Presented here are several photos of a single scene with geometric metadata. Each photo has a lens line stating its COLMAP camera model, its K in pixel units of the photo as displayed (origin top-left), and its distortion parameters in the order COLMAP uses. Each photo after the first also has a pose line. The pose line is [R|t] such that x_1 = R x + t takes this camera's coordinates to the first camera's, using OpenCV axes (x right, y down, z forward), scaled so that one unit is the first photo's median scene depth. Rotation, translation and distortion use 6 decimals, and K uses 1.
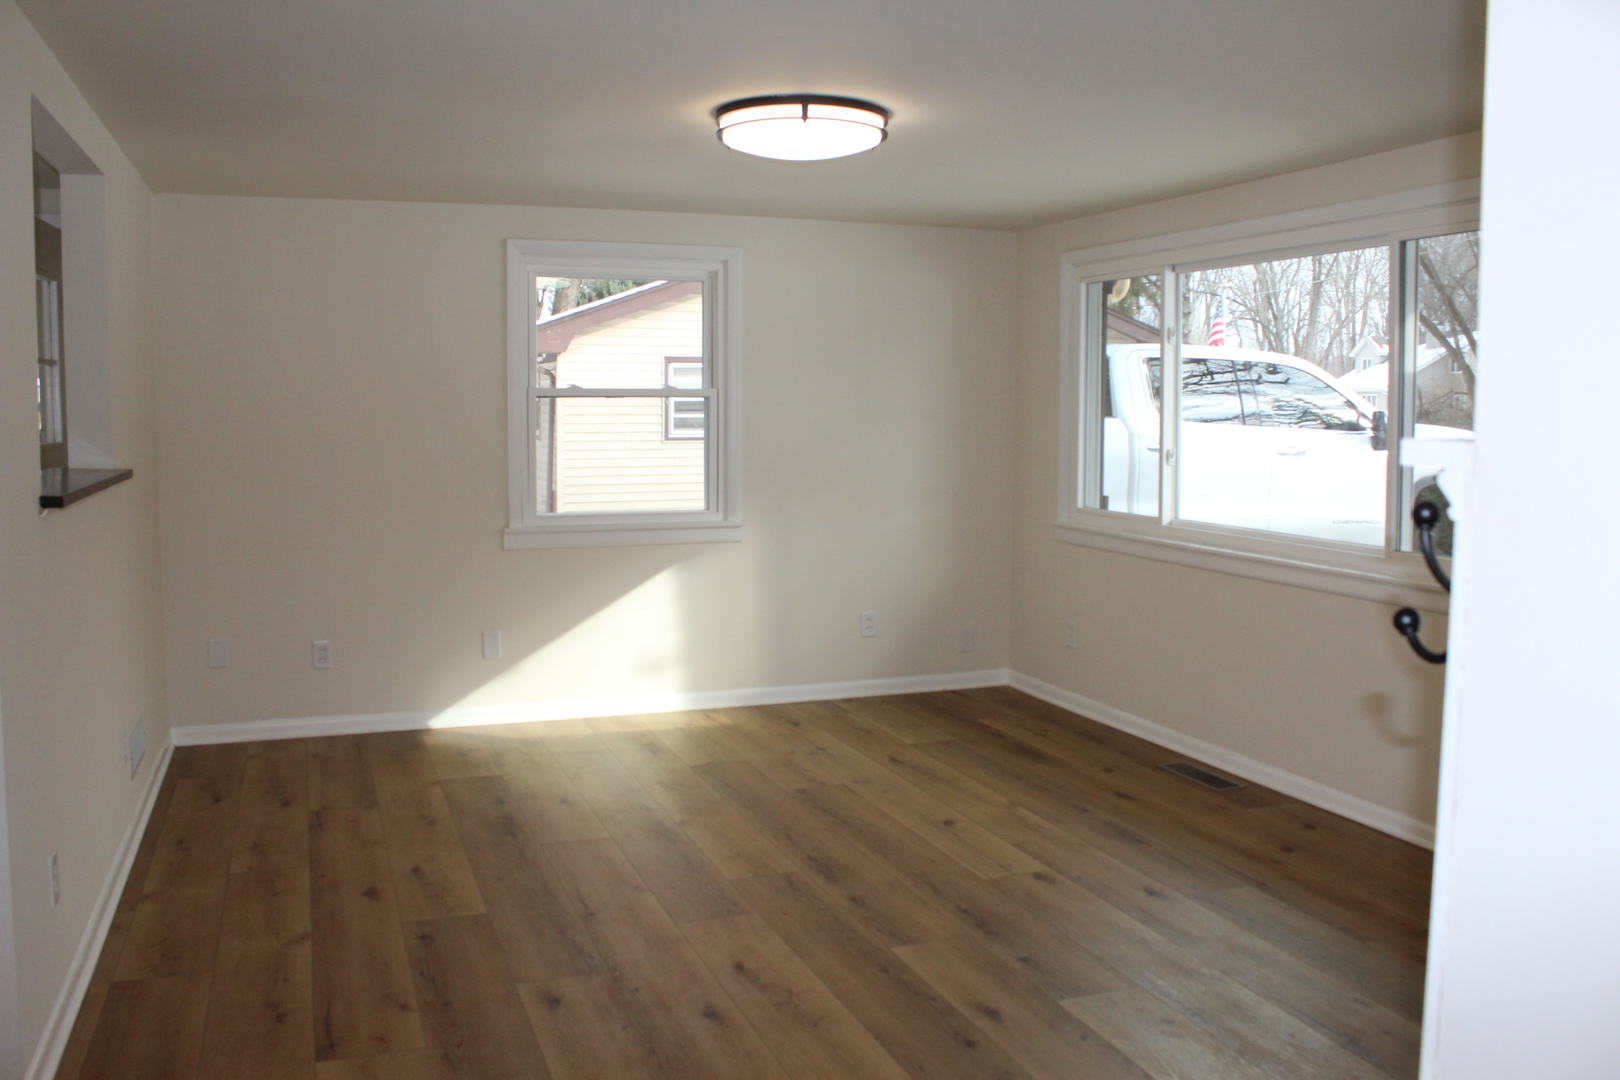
lens RADIAL K [[1356.7, 0, 796.2], [0, 1356.7, 529.1], [0, 0, 1]] dist [-0.154112, 0.139675]
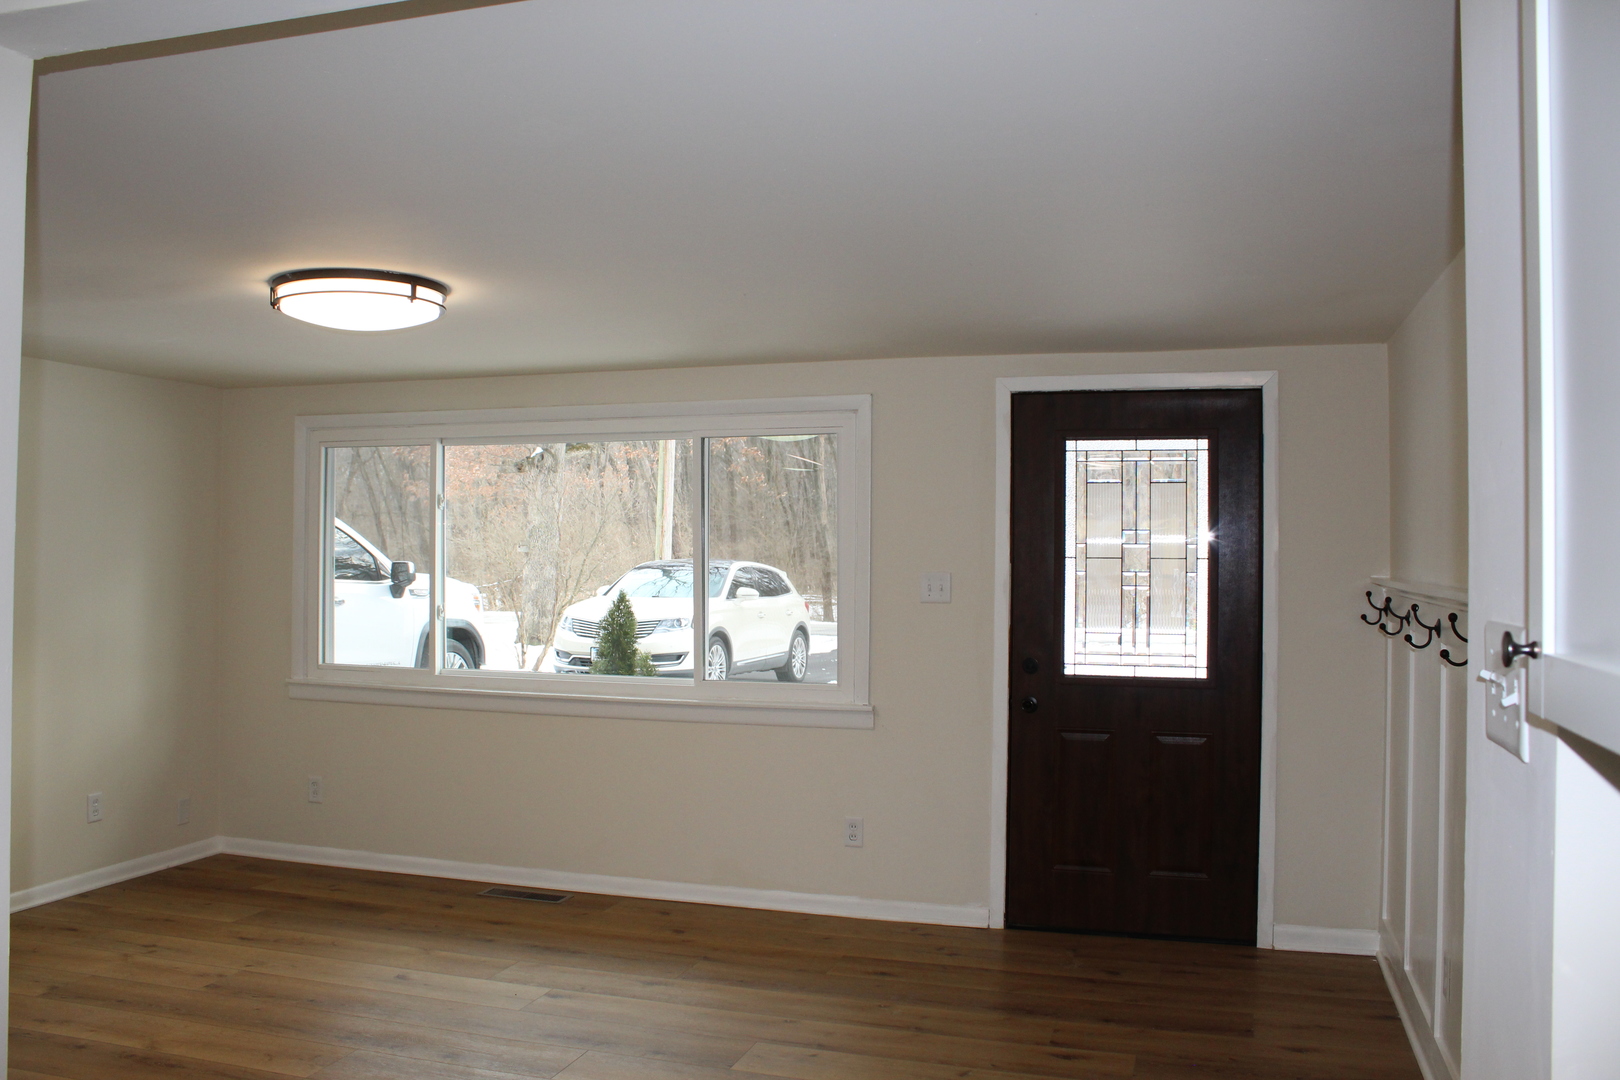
lens RADIAL K [[1356.7, 0, 796.2], [0, 1356.7, 529.1], [0, 0, 1]] dist [-0.154112, 0.139675]
pose [[0.619271, 0.015354, 0.785027, -0.536257], [0.069143, 0.994858, -0.074002, -0.026777], [-0.782127, 0.100106, 0.615025, 0.126799]]
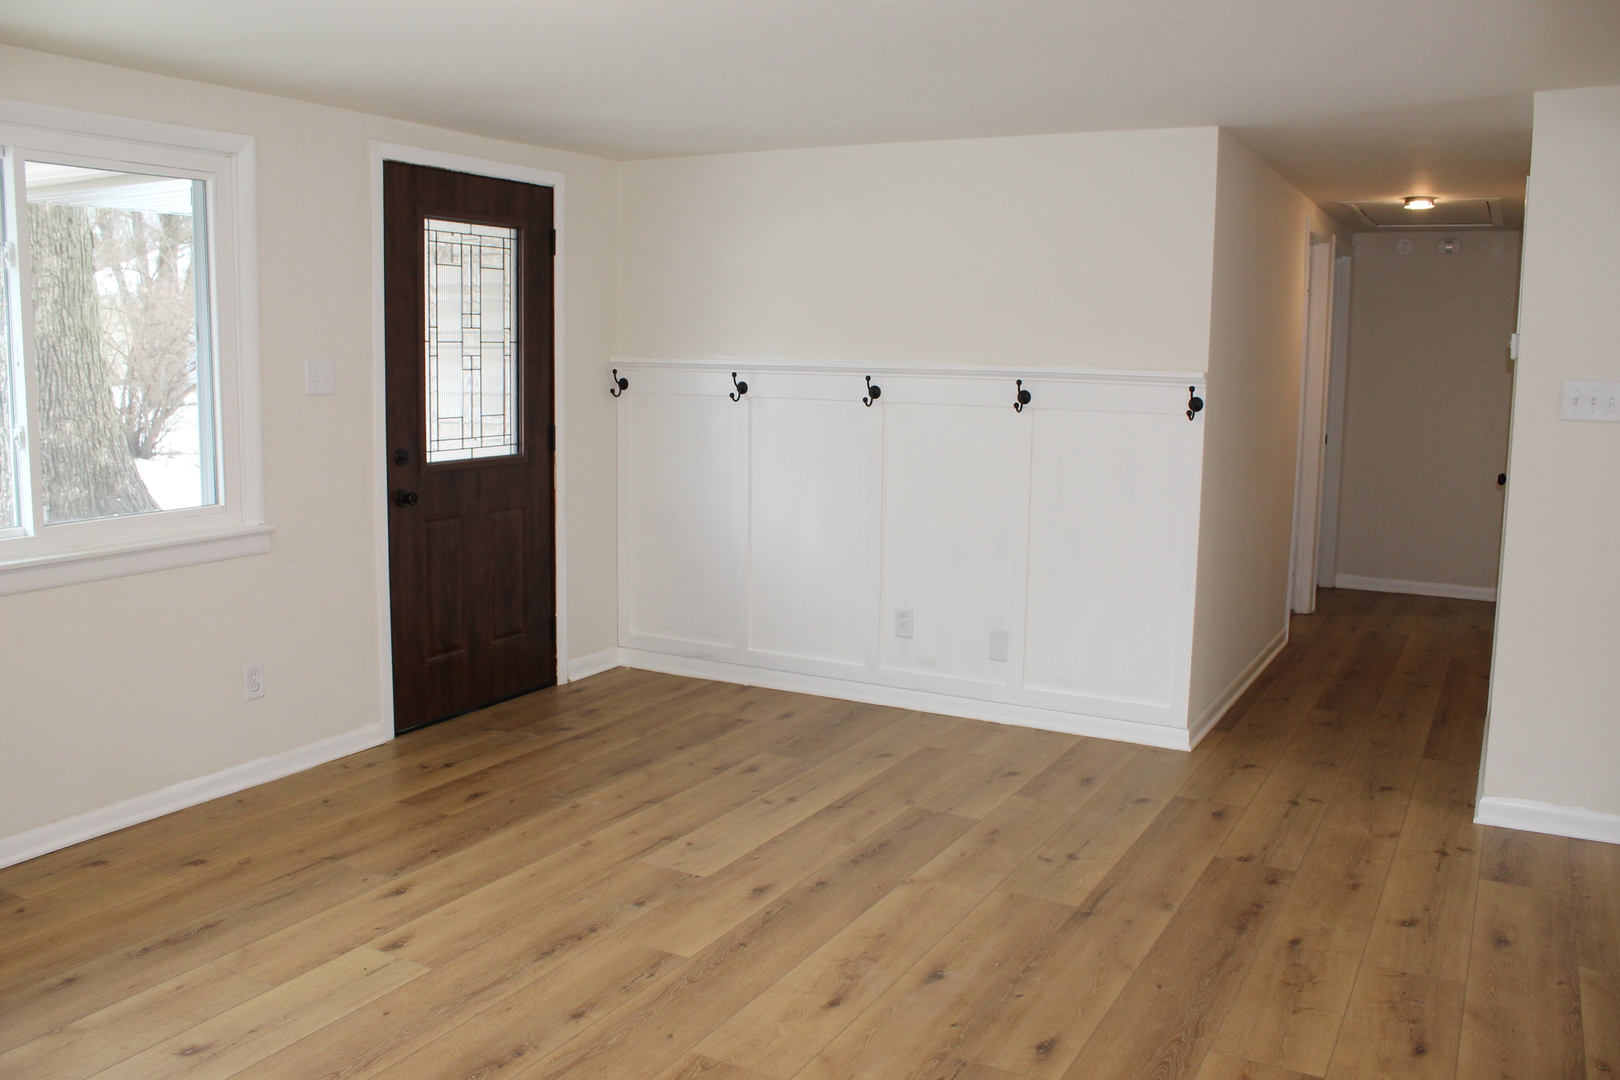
lens RADIAL K [[1356.7, 0, 796.2], [0, 1356.7, 529.1], [0, 0, 1]] dist [-0.154112, 0.139675]
pose [[-0.644823, -0.111673, 0.756130, -0.531870], [0.059612, 0.978908, 0.195412, -0.125230], [-0.762004, 0.171080, -0.624565, 1.219798]]
